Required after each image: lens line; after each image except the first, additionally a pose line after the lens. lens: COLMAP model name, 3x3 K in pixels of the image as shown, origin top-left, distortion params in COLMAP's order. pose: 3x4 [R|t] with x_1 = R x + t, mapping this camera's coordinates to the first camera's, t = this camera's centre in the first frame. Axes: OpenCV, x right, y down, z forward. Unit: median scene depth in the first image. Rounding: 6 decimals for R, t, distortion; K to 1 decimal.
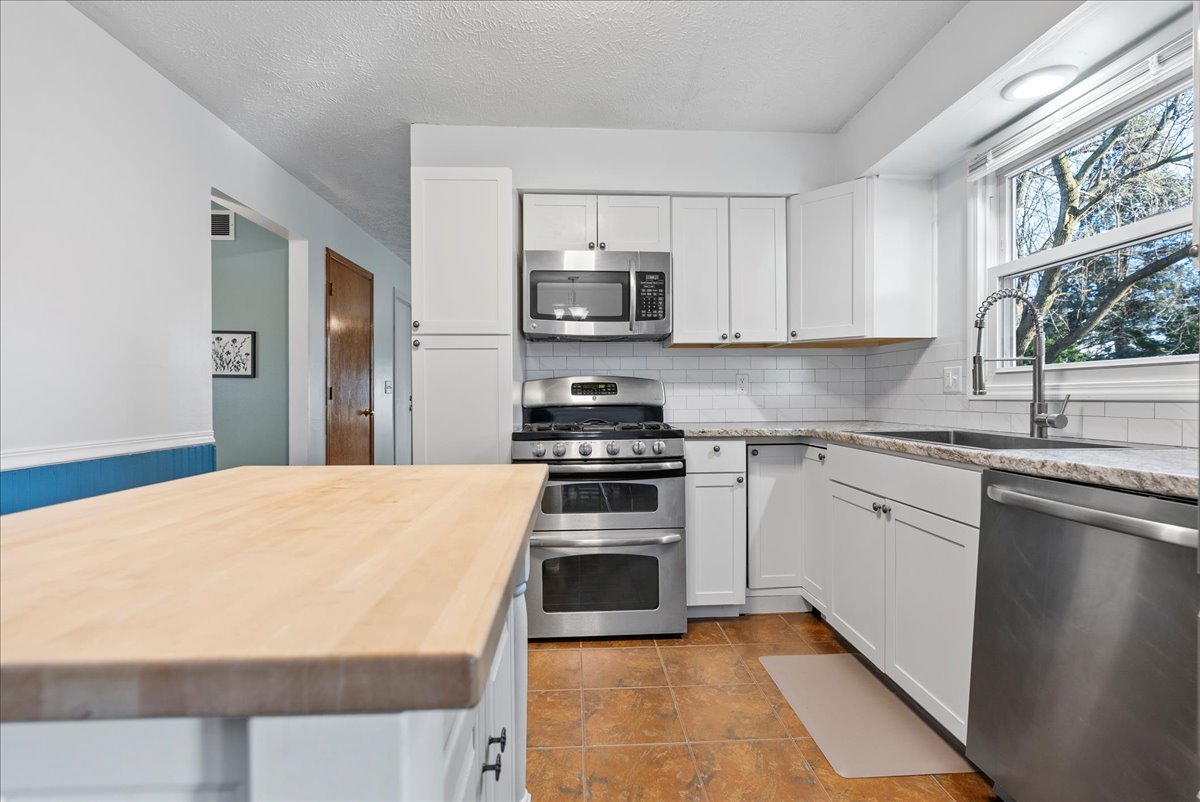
lens RADIAL K [[548.9, 0, 600.0], [0, 548.9, 401.0], [0, 0, 1]] dist [0.000489, 0.000677]
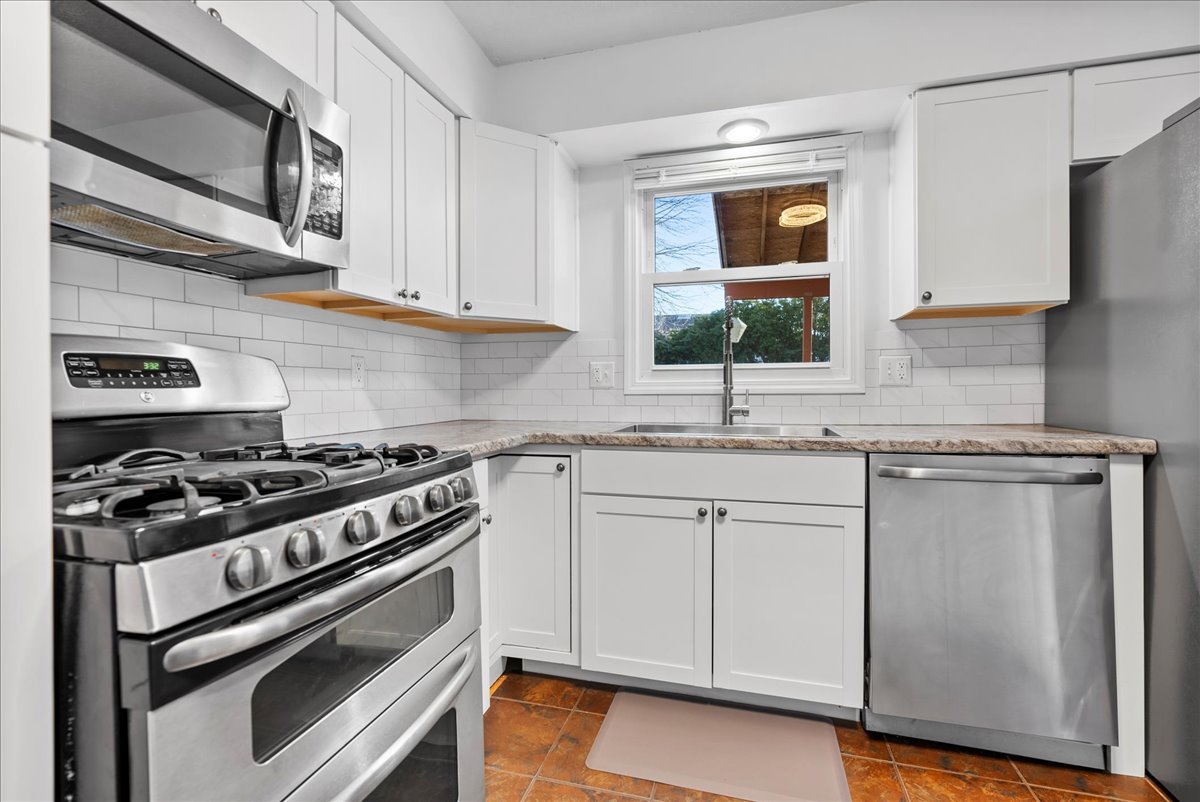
lens RADIAL K [[541.3, 0, 601.9], [0, 541.3, 393.3], [0, 0, 1]] dist [-0.004932, 0.000885]
pose [[0.309820, -0.003400, 0.950789, -0.360898], [0.010098, 0.999949, 0.000285, -0.005220], [-0.950741, 0.009513, 0.309839, 0.784859]]
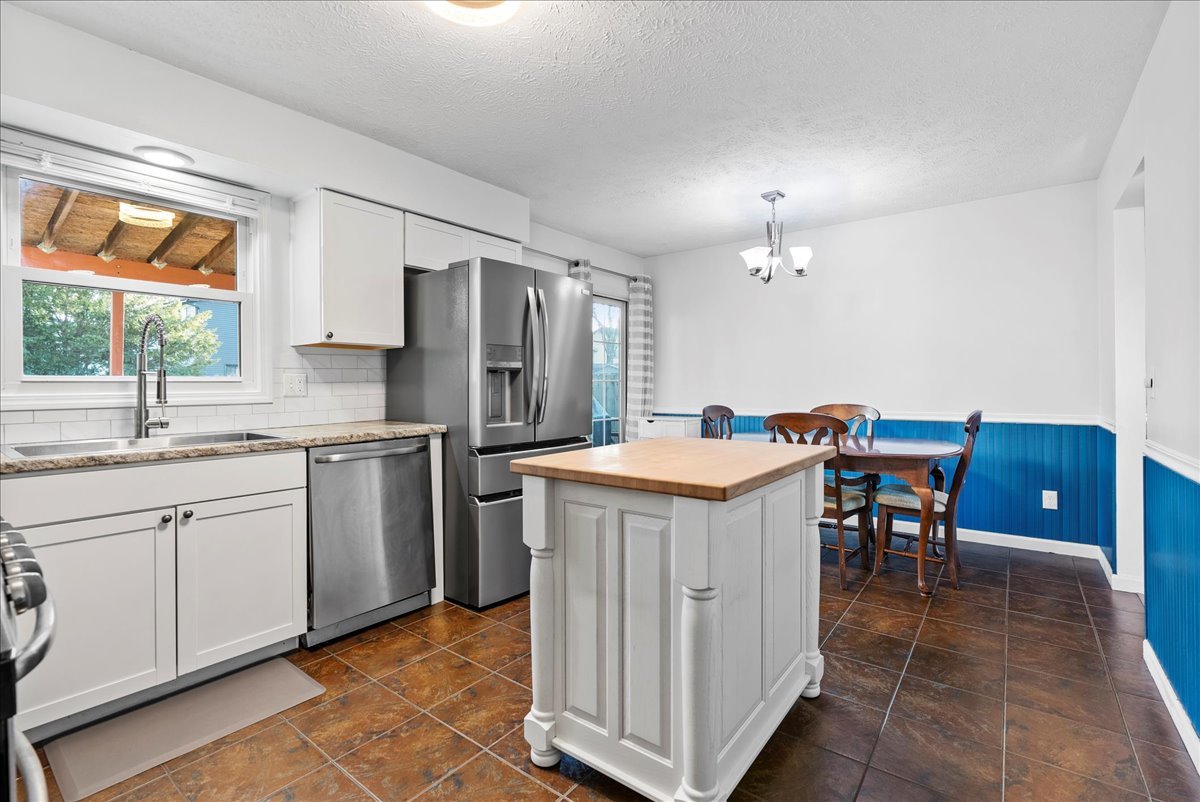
lens RADIAL K [[546.7, 0, 595.4], [0, 546.7, 389.6], [0, 0, 1]] dist [-0.001313, 0.000448]
pose [[-0.759326, 0.001120, 0.650710, -0.648851], [0.011902, 0.999855, 0.012168, -0.037902], [-0.650602, 0.016984, -0.759229, 1.108713]]
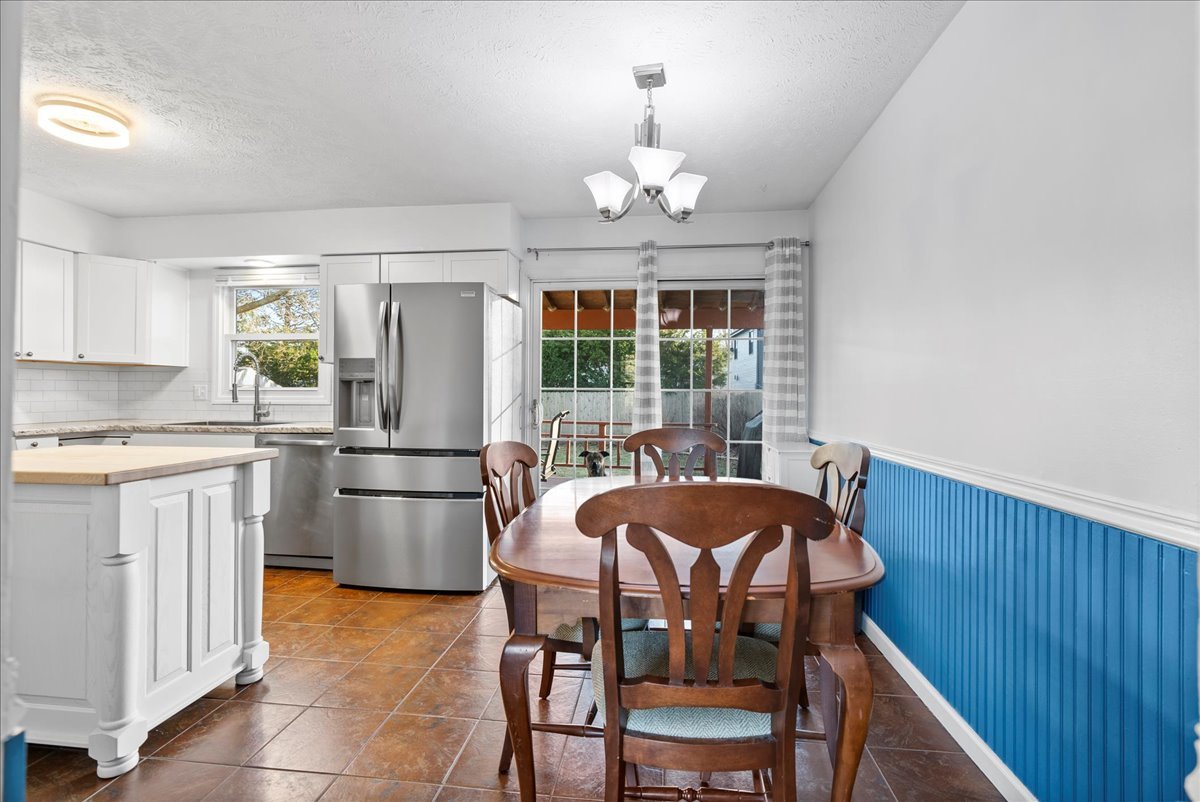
lens RADIAL K [[541.3, 0, 601.9], [0, 541.3, 393.3], [0, 0, 1]] dist [-0.004932, 0.000885]
pose [[0.166652, 0.003747, 0.986009, -0.950701], [0.002337, 0.999988, -0.004195, -0.029350], [-0.986013, 0.003004, 0.166641, -0.615138]]
